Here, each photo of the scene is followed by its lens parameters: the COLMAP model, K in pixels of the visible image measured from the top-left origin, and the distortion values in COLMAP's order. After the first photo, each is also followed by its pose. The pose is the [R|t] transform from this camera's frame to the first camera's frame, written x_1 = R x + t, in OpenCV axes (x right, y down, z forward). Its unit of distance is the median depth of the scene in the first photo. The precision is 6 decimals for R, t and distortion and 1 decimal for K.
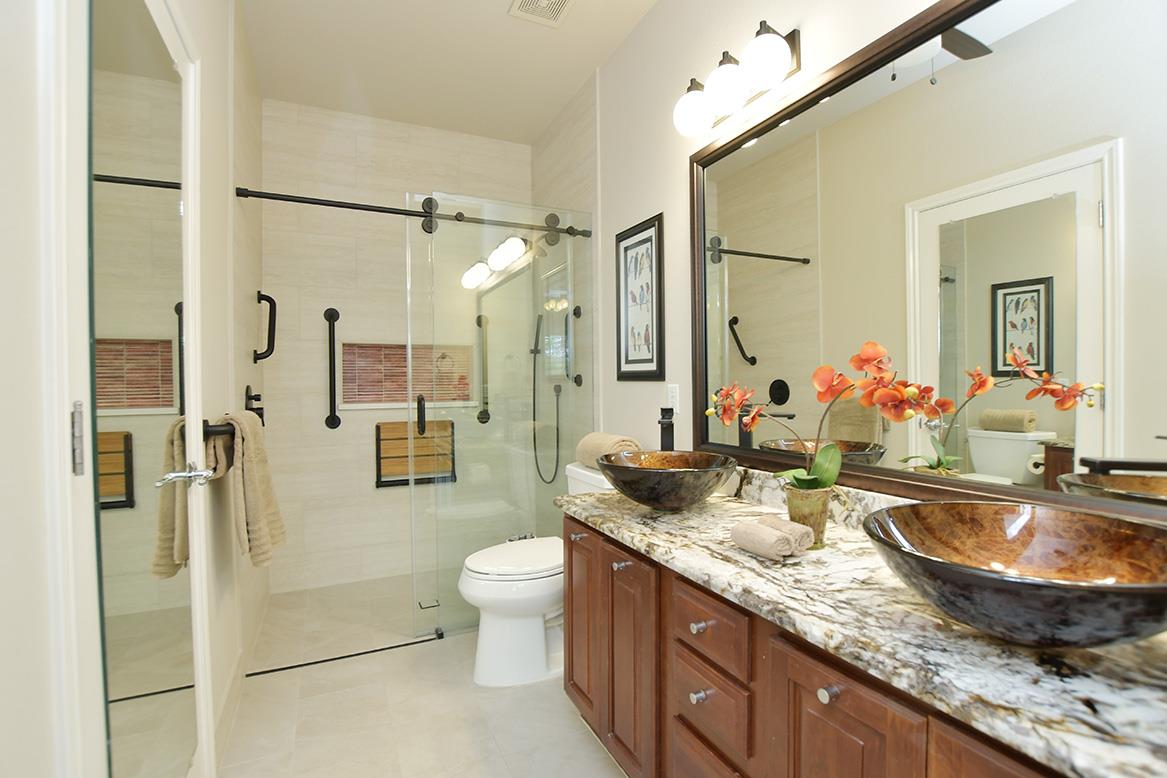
lens RADIAL K [[536.8, 0, 583.5], [0, 536.8, 389.0], [0, 0, 1]] dist [-0.000541, -0.000055]
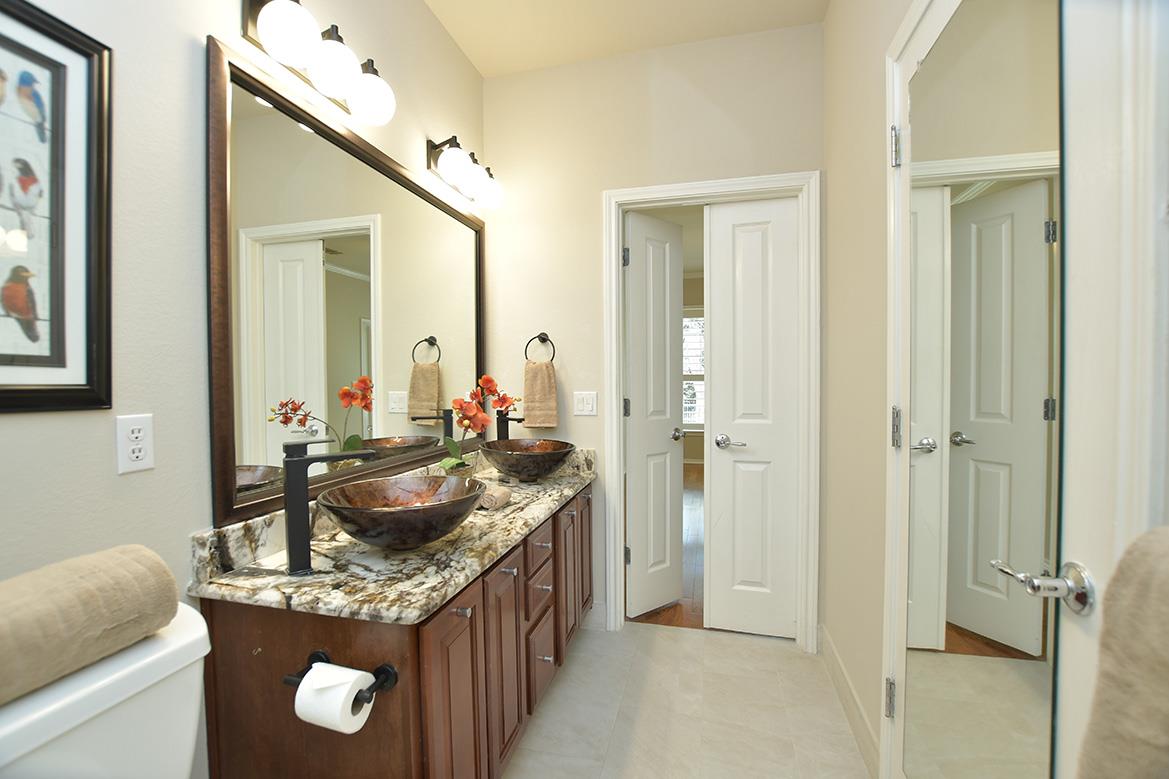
lens RADIAL K [[512.0, 0, 579.2], [0, 512.0, 392.4], [0, 0, 1]] dist [-0.029792, 0.000870]
pose [[-0.761788, -0.005394, 0.647804, -0.452332], [0.015042, 0.999548, 0.026011, -0.034411], [-0.647652, 0.029559, -0.761363, 1.088176]]
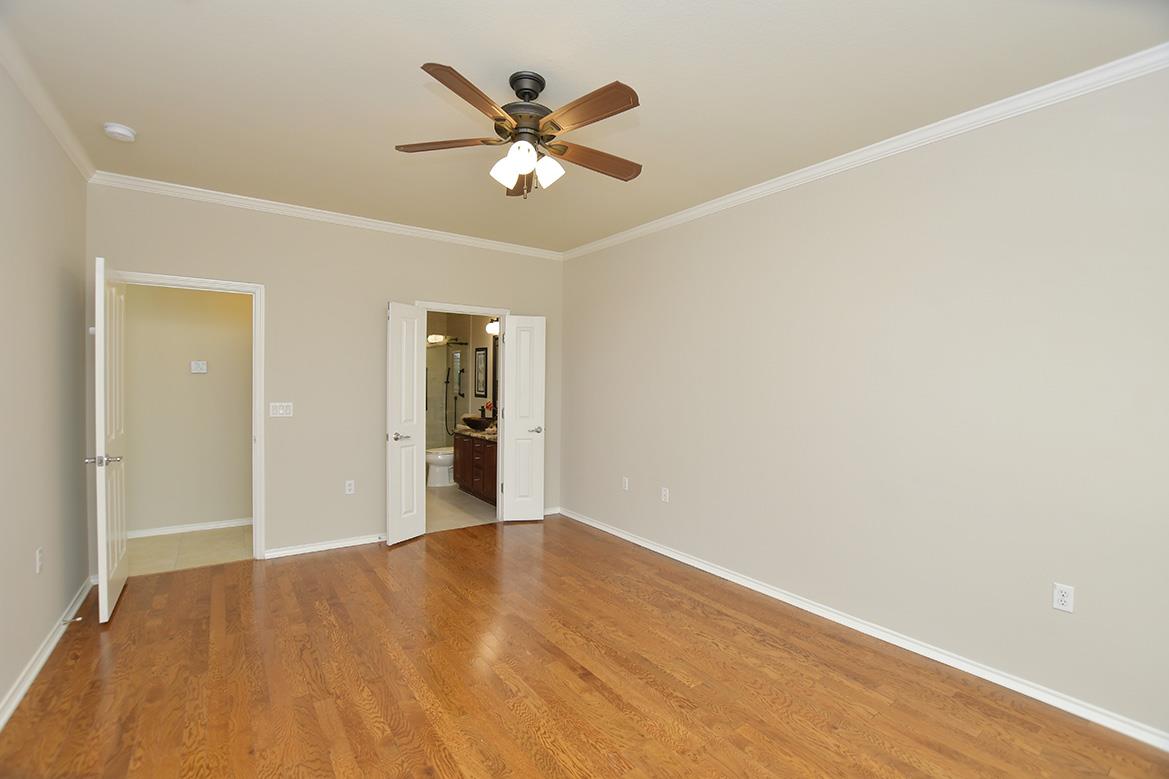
lens RADIAL K [[512.0, 0, 579.2], [0, 512.0, 392.4], [0, 0, 1]] dist [-0.029792, 0.000870]
pose [[0.987346, 0.021996, 0.157049, 0.222989], [-0.023230, 0.999712, 0.006021, -0.082669], [-0.156872, -0.009593, 0.987572, -2.231353]]
